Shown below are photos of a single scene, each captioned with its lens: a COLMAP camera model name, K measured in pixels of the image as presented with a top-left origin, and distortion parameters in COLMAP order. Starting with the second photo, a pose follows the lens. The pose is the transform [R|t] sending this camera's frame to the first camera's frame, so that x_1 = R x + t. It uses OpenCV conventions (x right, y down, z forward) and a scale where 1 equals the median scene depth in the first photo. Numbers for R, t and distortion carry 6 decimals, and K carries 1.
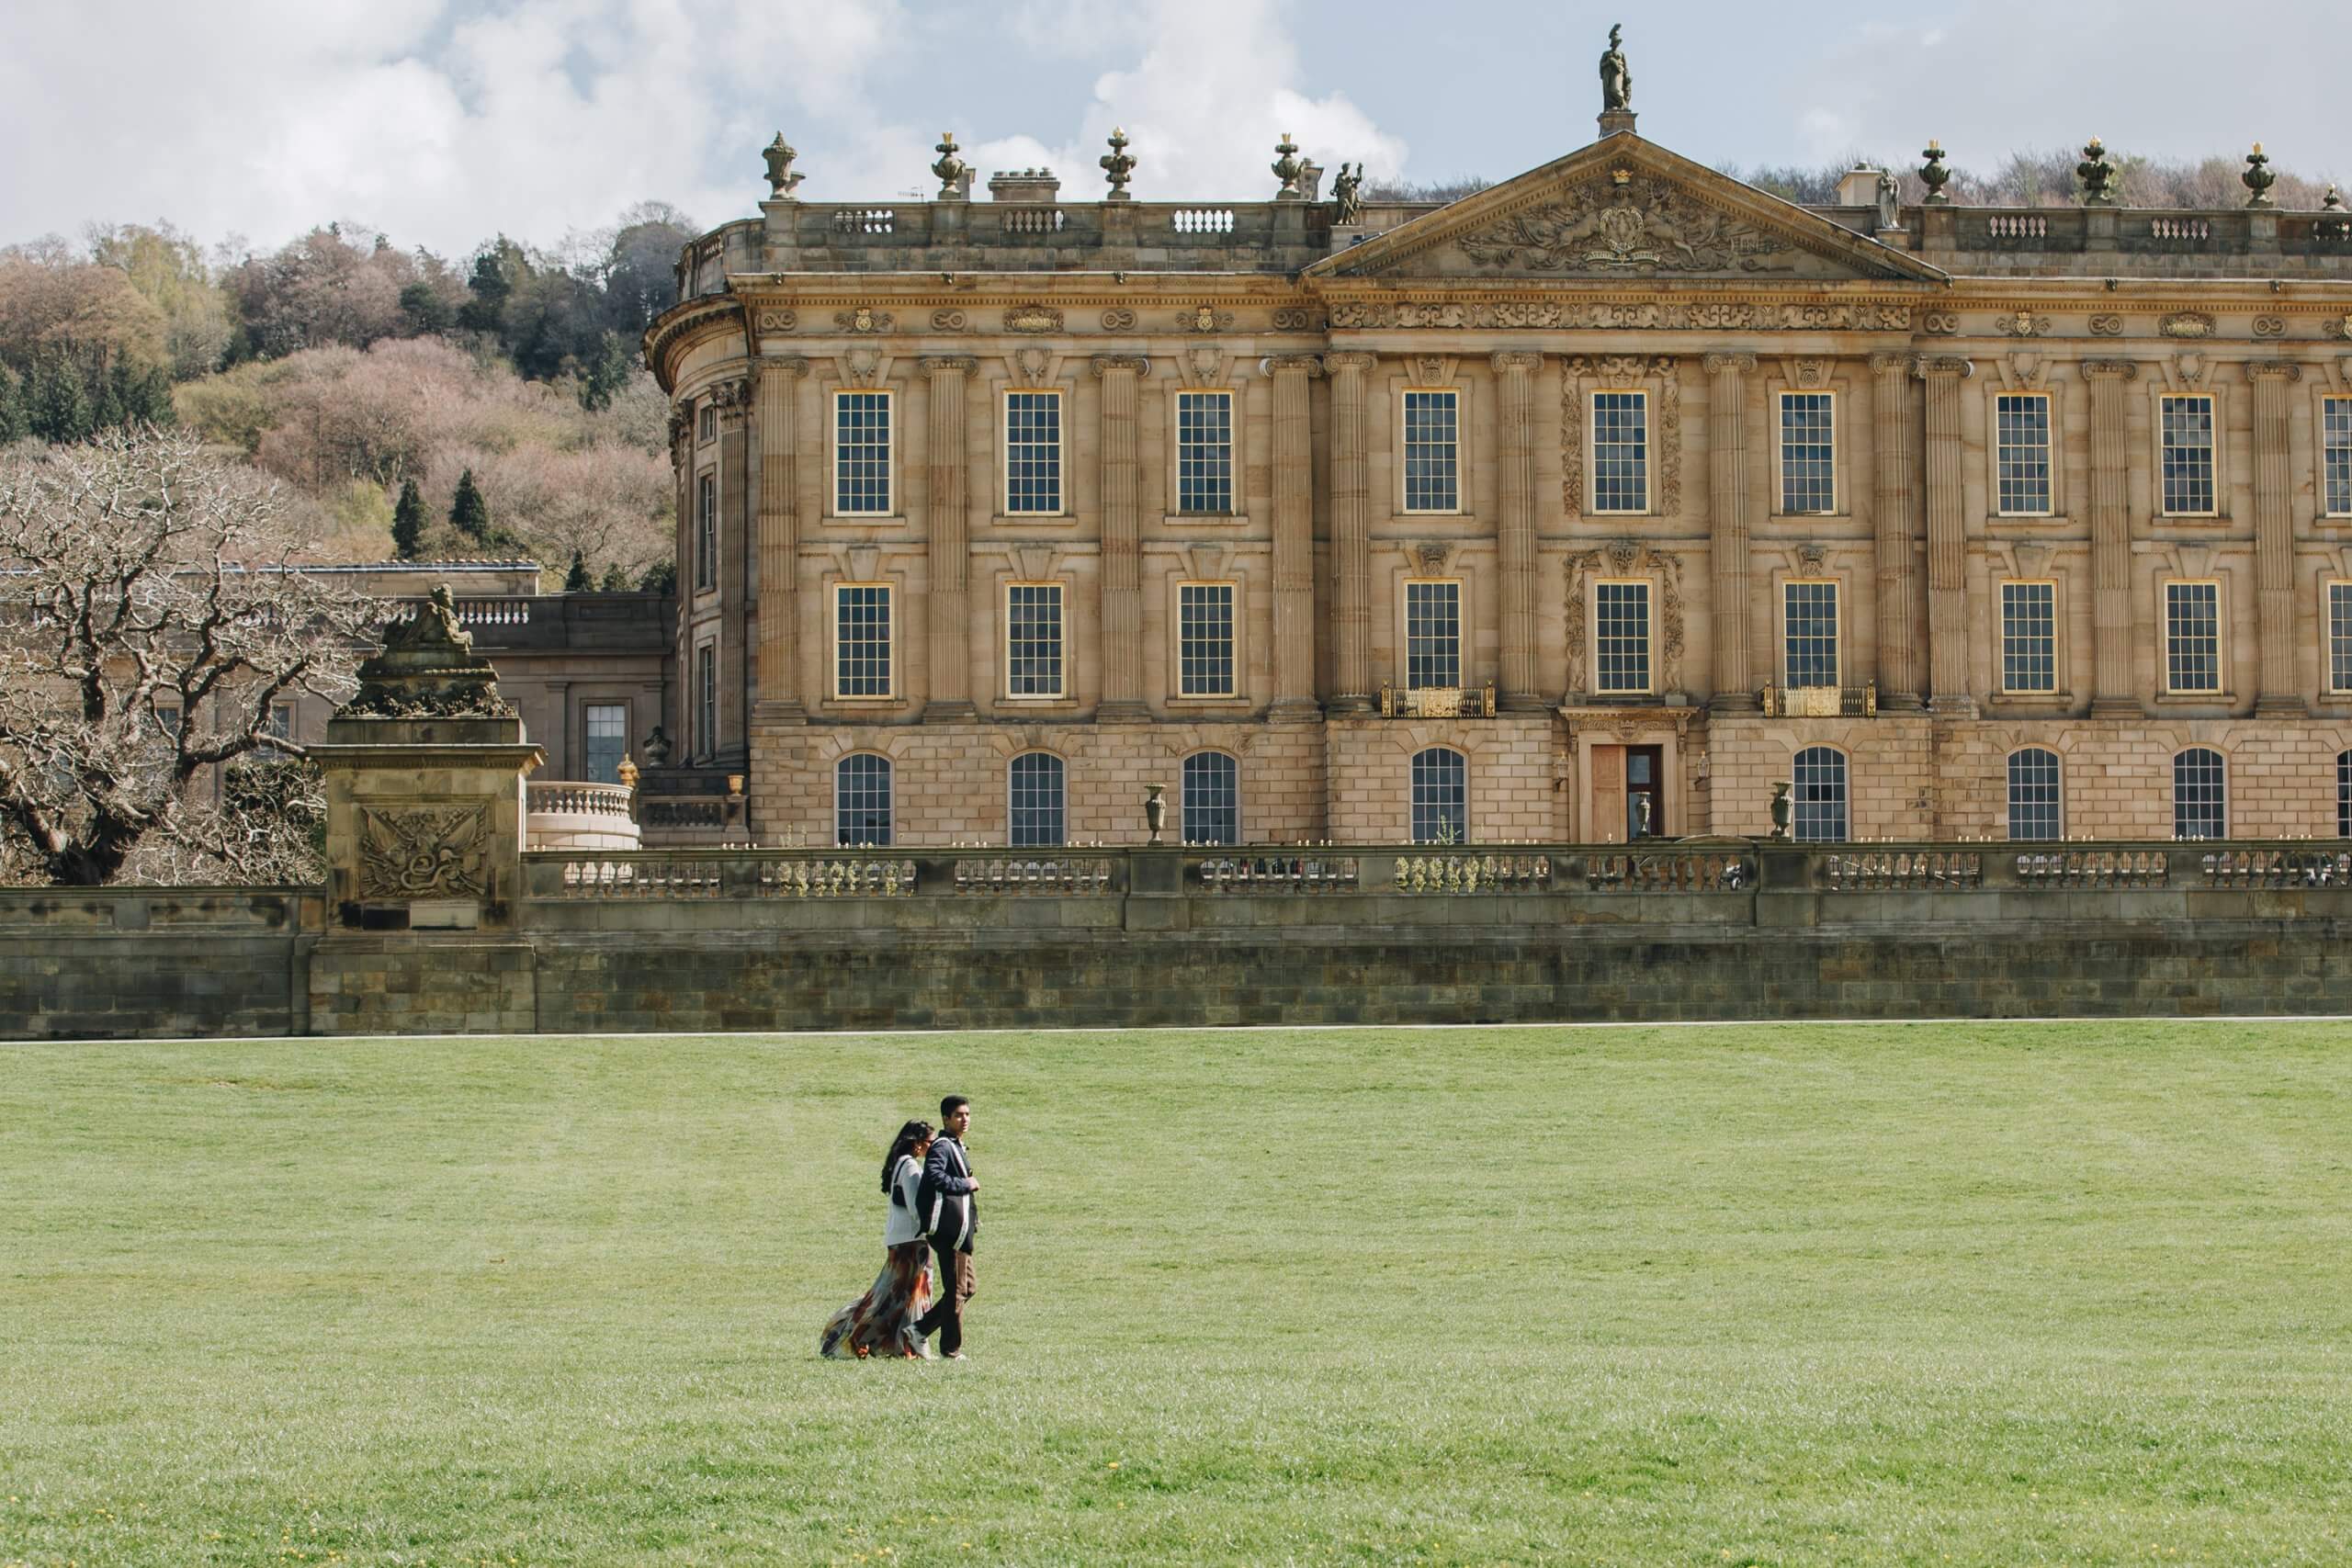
lens RADIAL K [[5949.8, 0, 1377.5], [0, 5949.8, 848.5], [0, 0, 1]] dist [-0.313539, 0.220814]
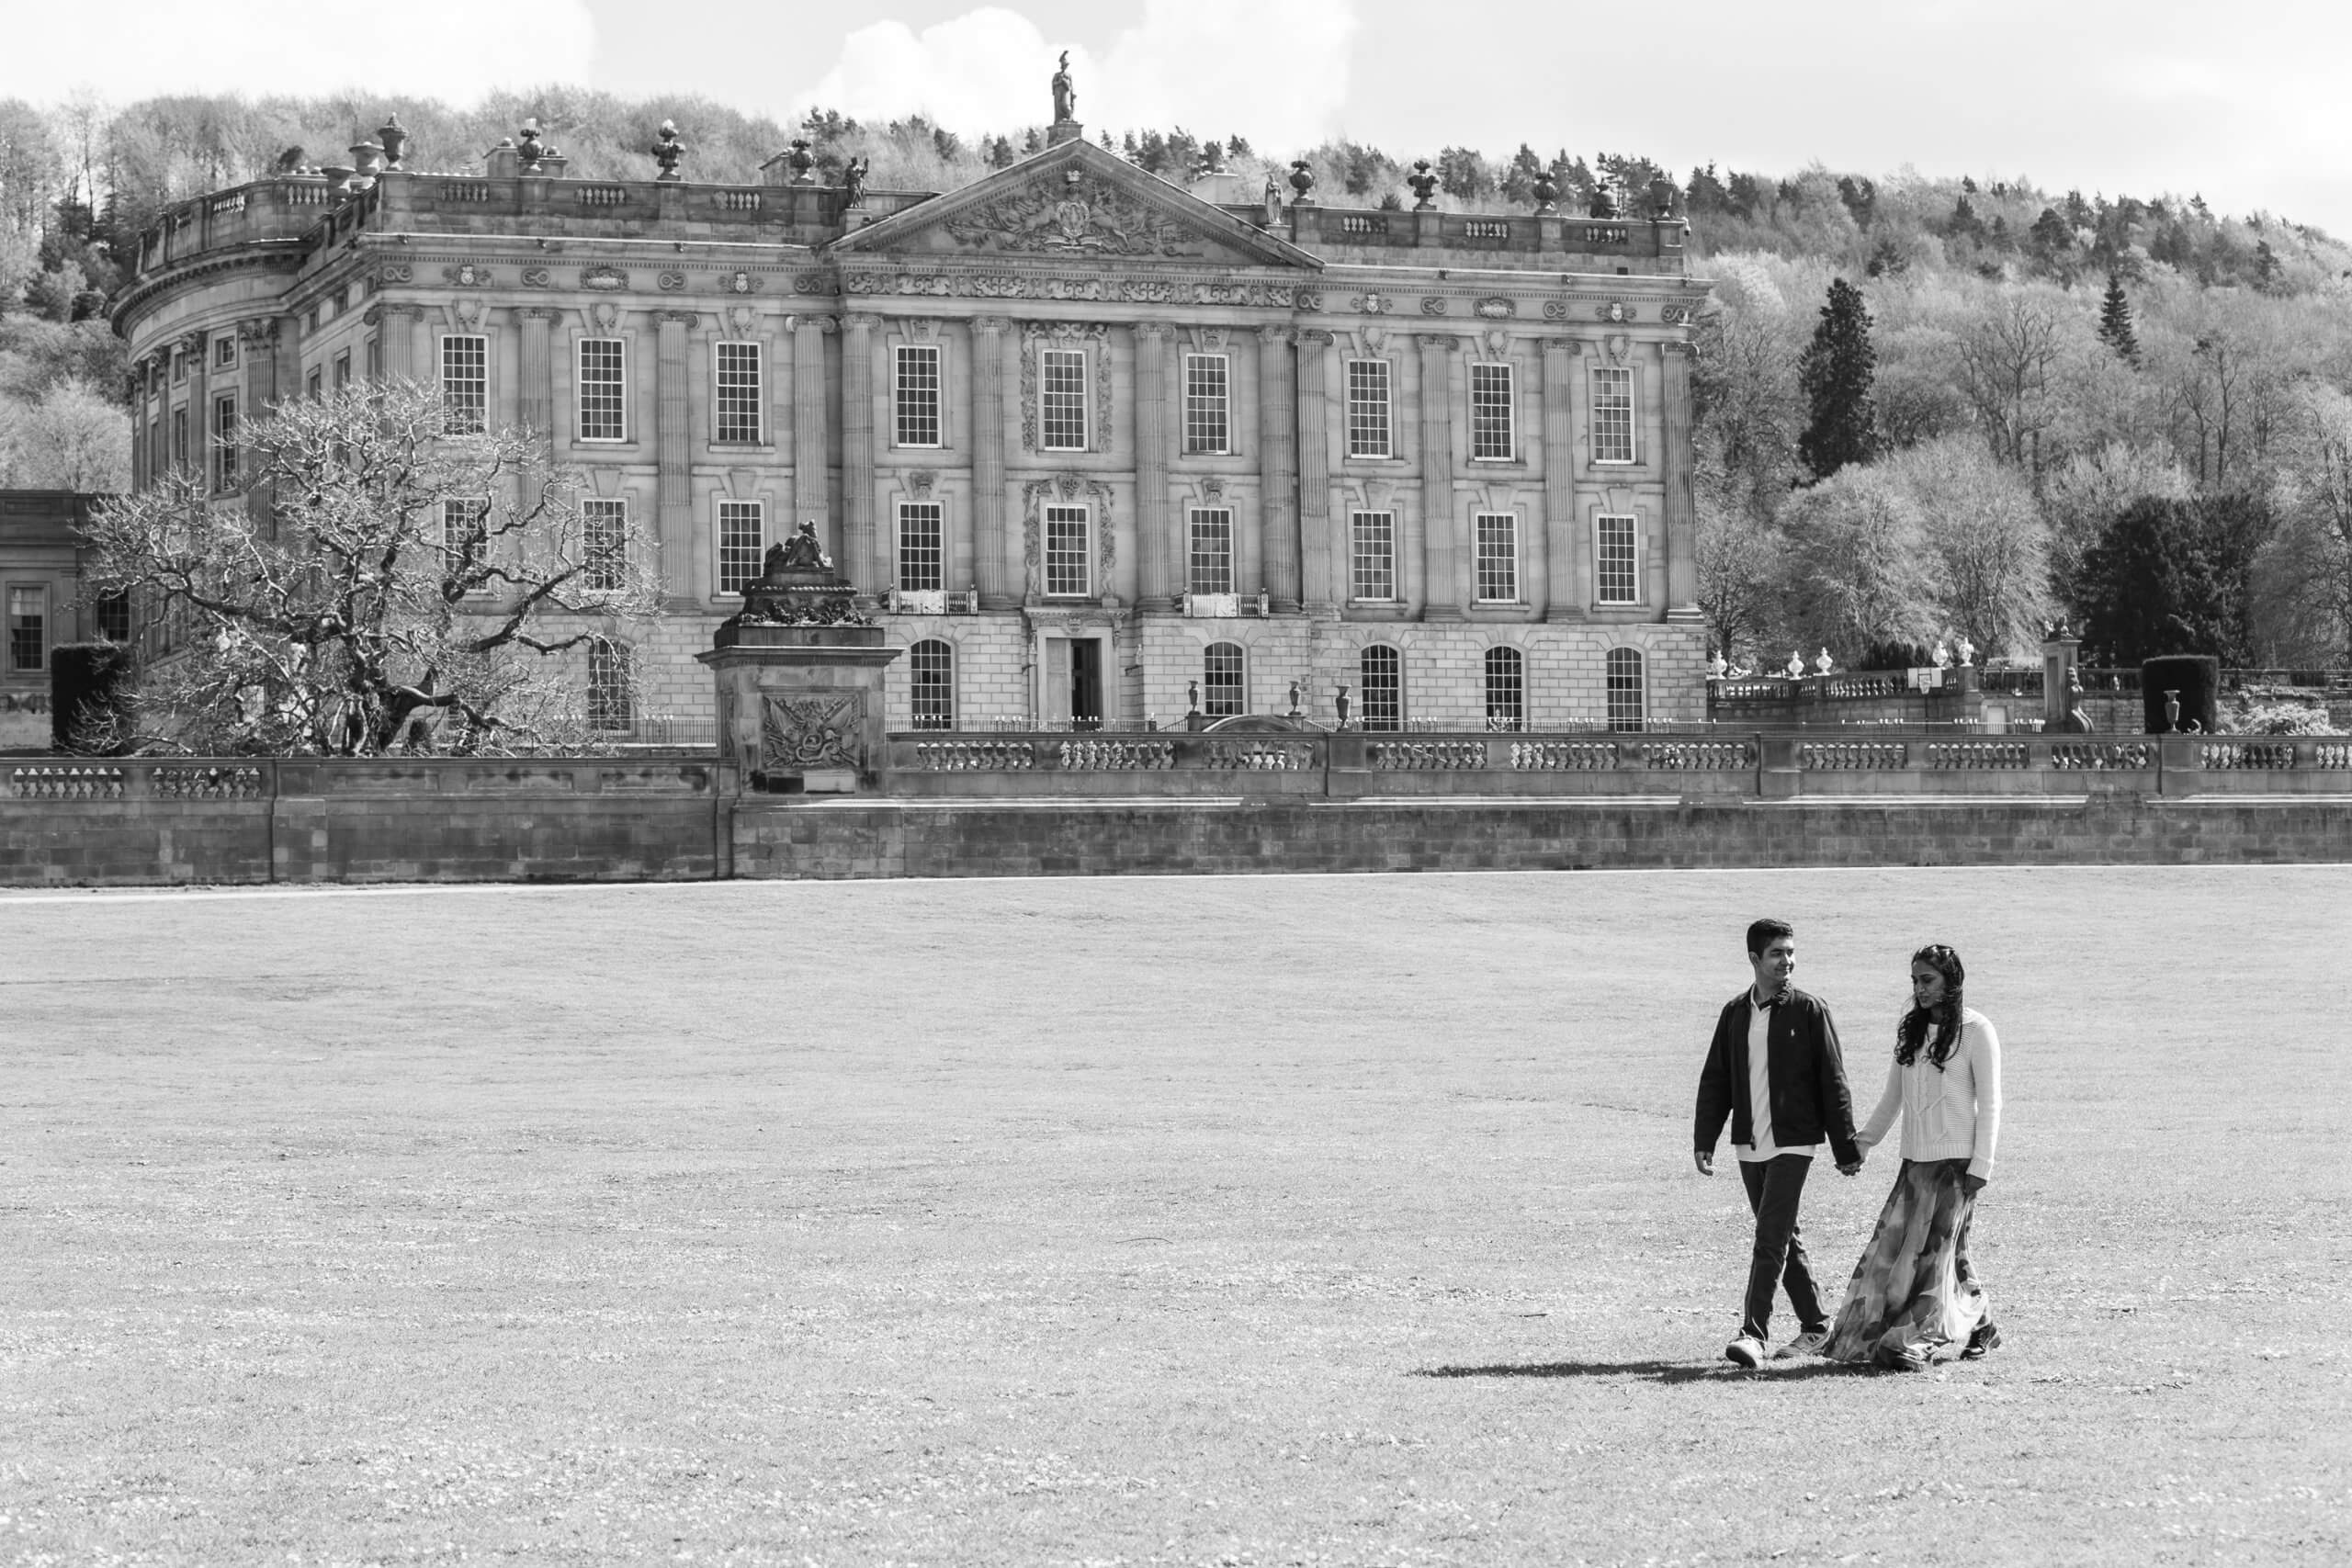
lens RADIAL K [[5362.8, 0, 1126.5], [0, 5362.8, 790.2], [0, 0, 1]] dist [-0.228495, -0.087813]
pose [[0.964346, 0.005758, 0.264583, -0.241854], [-0.010219, 0.999828, 0.015488, -0.003271], [-0.264448, -0.017640, 0.964239, -0.075760]]
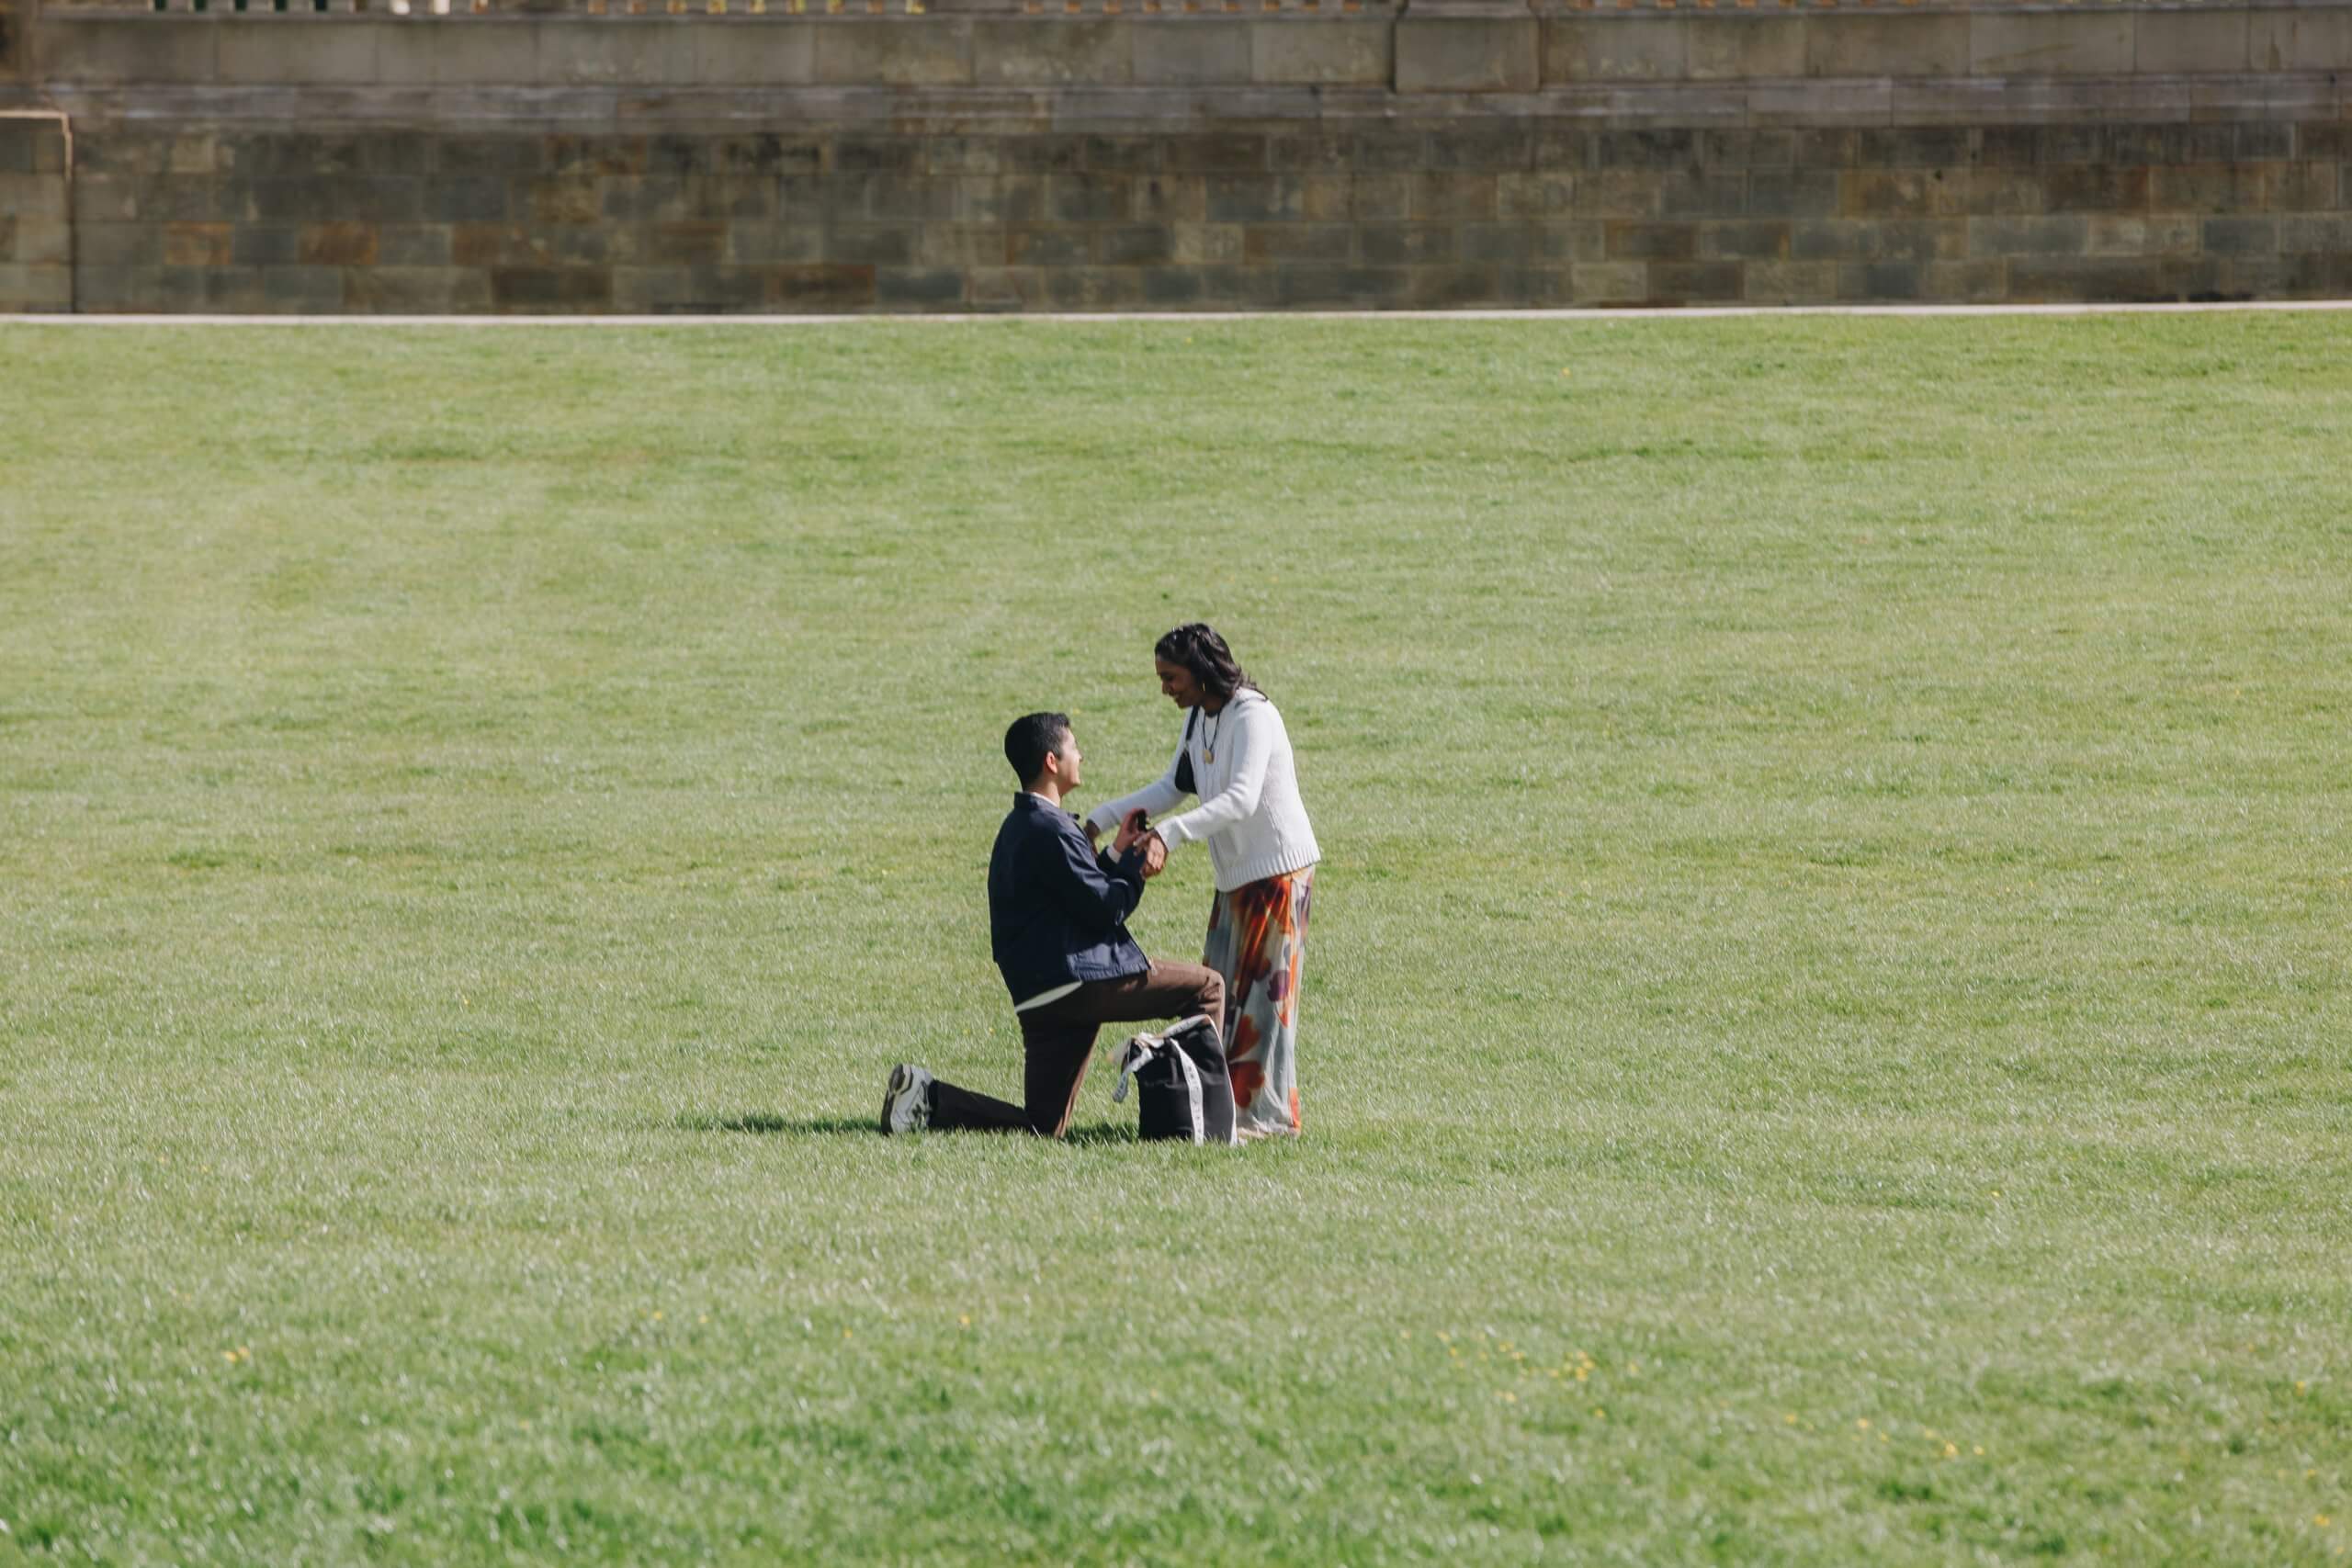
lens RADIAL K [[12928.2, 0, 1176.0], [0, 12928.2, 784.0], [0, 0, 1]] dist [1.543003, 3.472932]
pose [[0.987682, 0.011463, -0.156055, 0.057417], [-0.000952, 0.997735, 0.067261, 0.000031], [0.156473, -0.066284, 0.985456, 0.019821]]
